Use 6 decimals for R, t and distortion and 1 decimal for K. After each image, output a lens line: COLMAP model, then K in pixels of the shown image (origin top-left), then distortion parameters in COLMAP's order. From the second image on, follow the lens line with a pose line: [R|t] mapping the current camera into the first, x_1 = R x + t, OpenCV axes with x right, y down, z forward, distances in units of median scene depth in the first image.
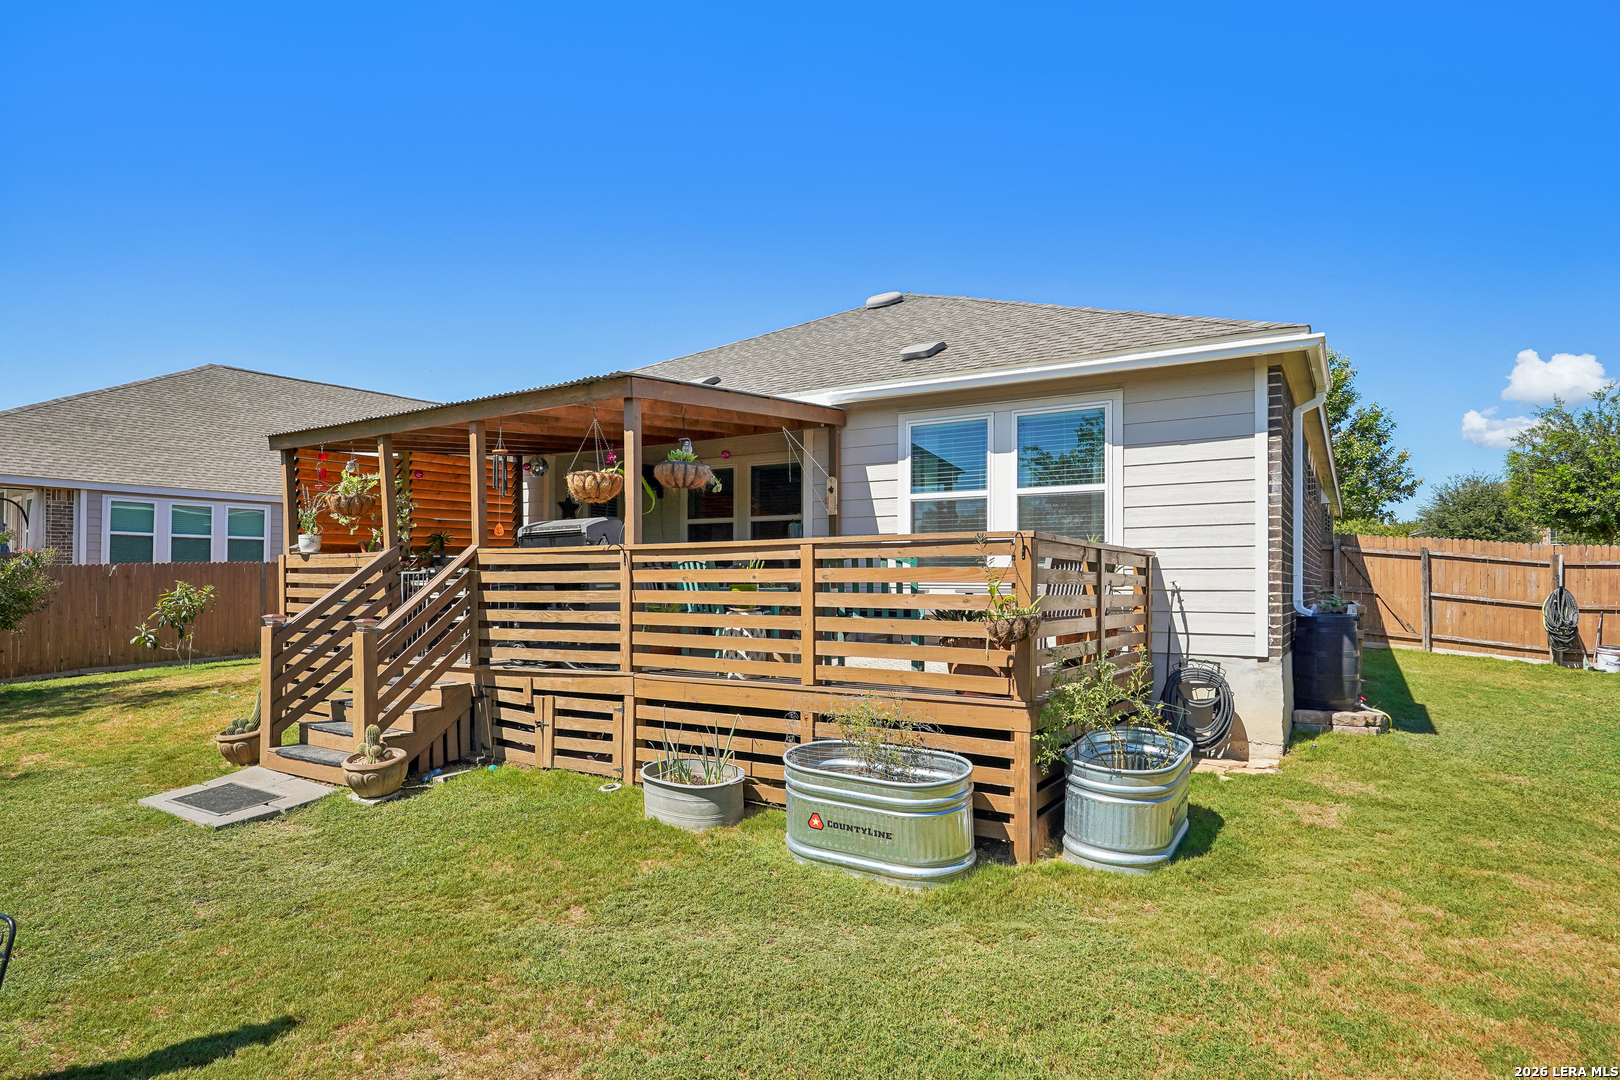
lens RADIAL K [[881.9, 0, 798.2], [0, 881.9, 575.8], [0, 0, 1]] dist [-0.005542, 0.003102]
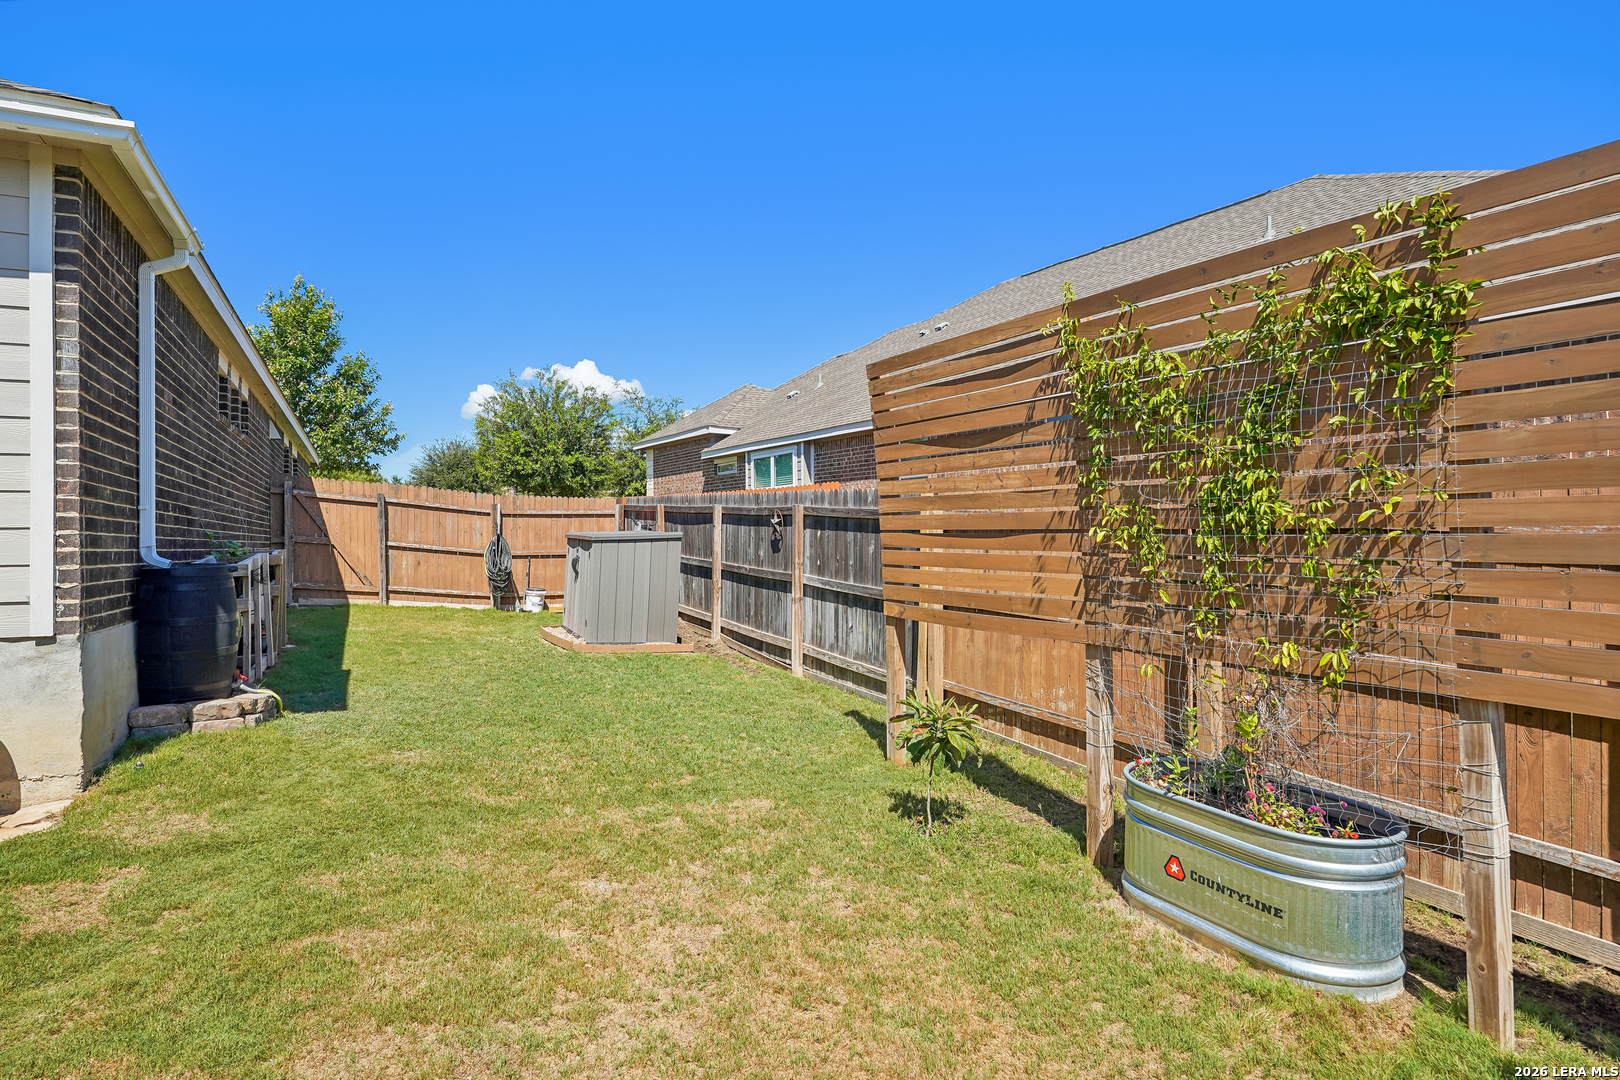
lens RADIAL K [[926.4, 0, 810.8], [0, 926.4, 530.4], [0, 0, 1]] dist [0.001565, 0.001645]
pose [[0.529025, -0.001650, 0.848605, 0.124844], [0.004425, 0.999990, -0.000814, 0.010161], [-0.848595, 0.004185, 0.529027, 0.098594]]
